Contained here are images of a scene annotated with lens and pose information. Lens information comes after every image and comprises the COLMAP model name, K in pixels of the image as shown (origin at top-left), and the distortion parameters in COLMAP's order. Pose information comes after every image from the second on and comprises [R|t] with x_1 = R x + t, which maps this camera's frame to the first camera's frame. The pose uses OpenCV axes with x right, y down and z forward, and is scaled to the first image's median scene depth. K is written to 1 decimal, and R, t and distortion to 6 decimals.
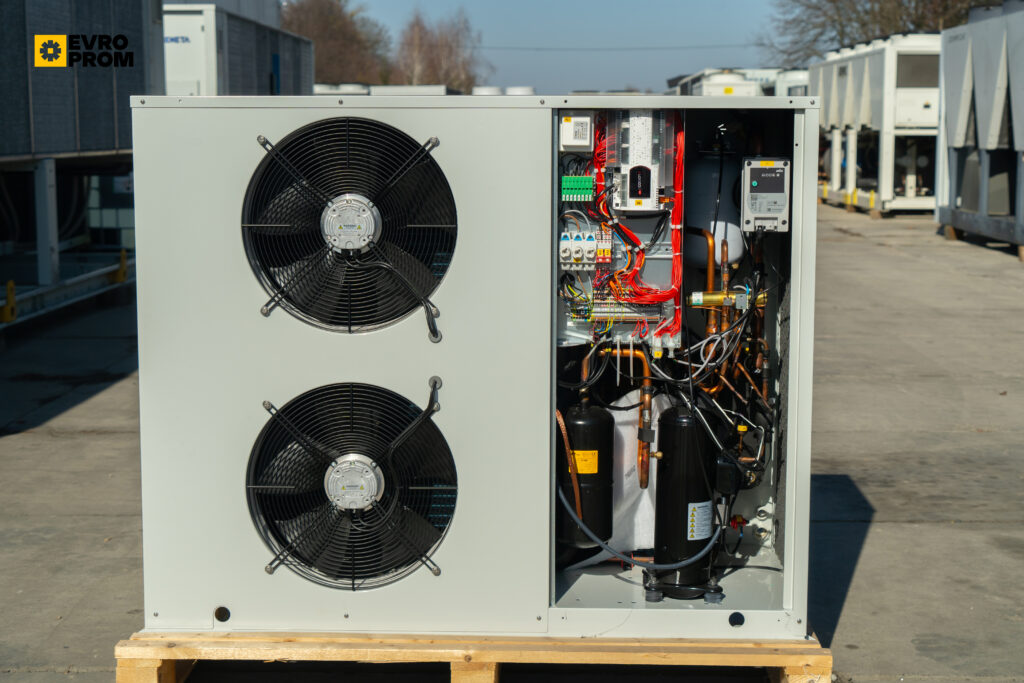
lens RADIAL K [[1629.2, 0, 512.0], [0, 1629.2, 341.5], [0, 0, 1]] dist [0.020908, -0.004810]
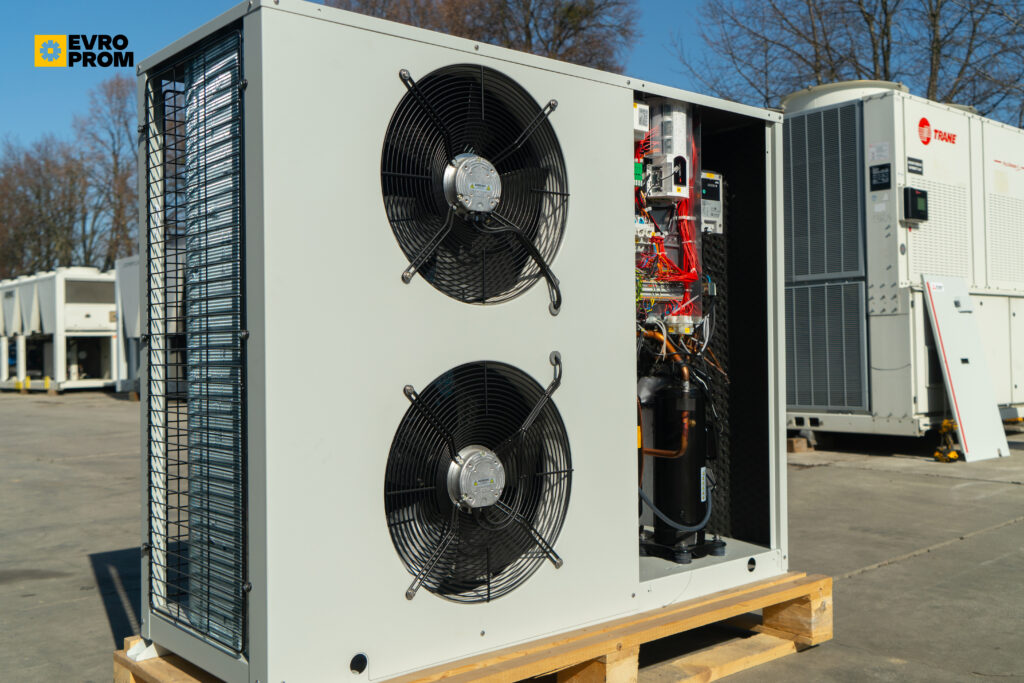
lens RADIAL K [[1008.0, 0, 512.0], [0, 1008.0, 341.5], [0, 0, 1]] dist [0.013788, 0.017965]
pose [[0.735671, -0.009035, 0.677278, -0.451180], [0.108112, 0.988658, -0.104244, 0.072332], [-0.668655, 0.149911, 0.728304, 0.573825]]
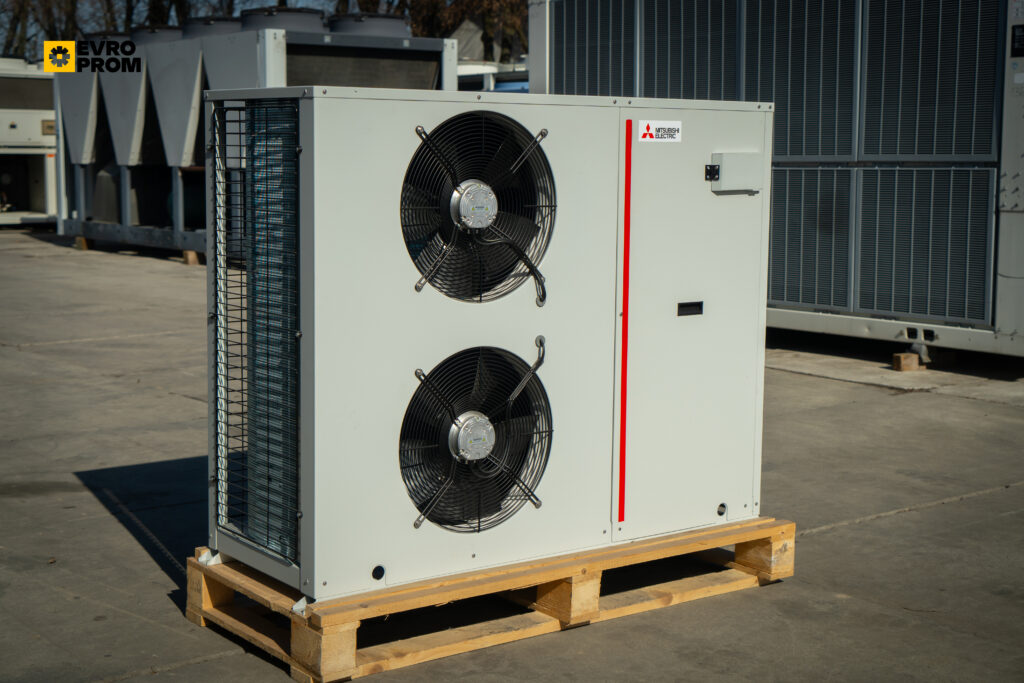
lens RADIAL K [[1535.6, 0, 512.0], [0, 1535.6, 341.5], [0, 0, 1]] dist [0.005615, 0.089802]
pose [[0.779236, -0.071568, 0.622631, -0.727207], [0.076488, 0.996892, 0.018862, 0.003304], [-0.622046, 0.032926, 0.782288, 0.150902]]
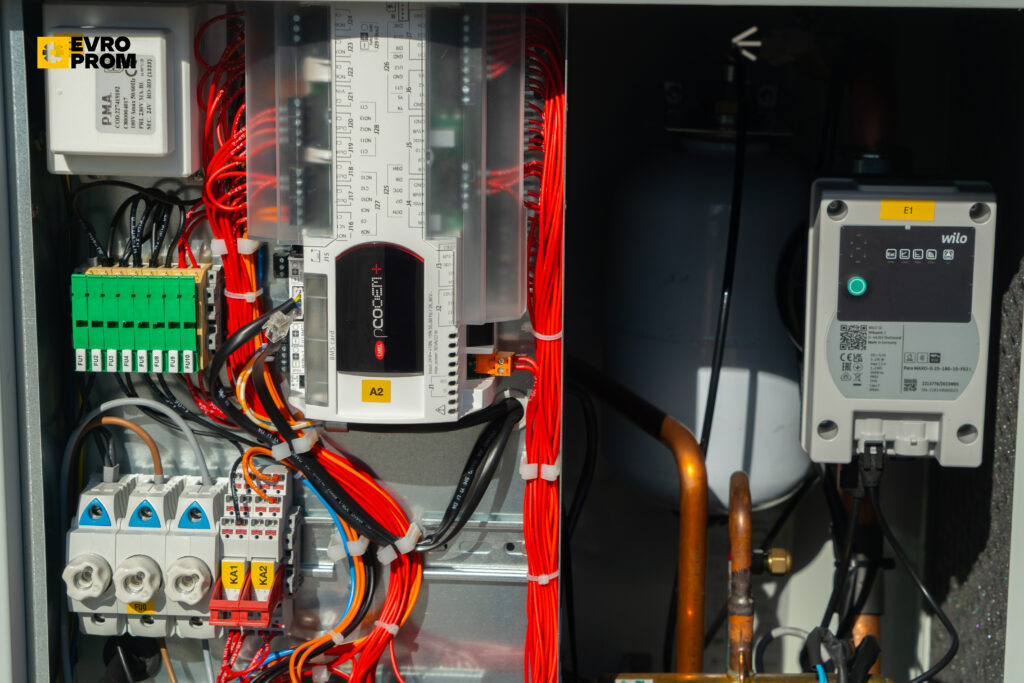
lens RADIAL K [[1968.5, 0, 509.5], [0, 1968.5, 305.0], [0, 0, 1]] dist [0.029077, 0.036112]
pose [[0.999876, 0.008234, -0.013412, 0.097715], [-0.007543, 0.998682, 0.050772, -0.108964], [0.013812, -0.050665, 0.998620, 0.684790]]
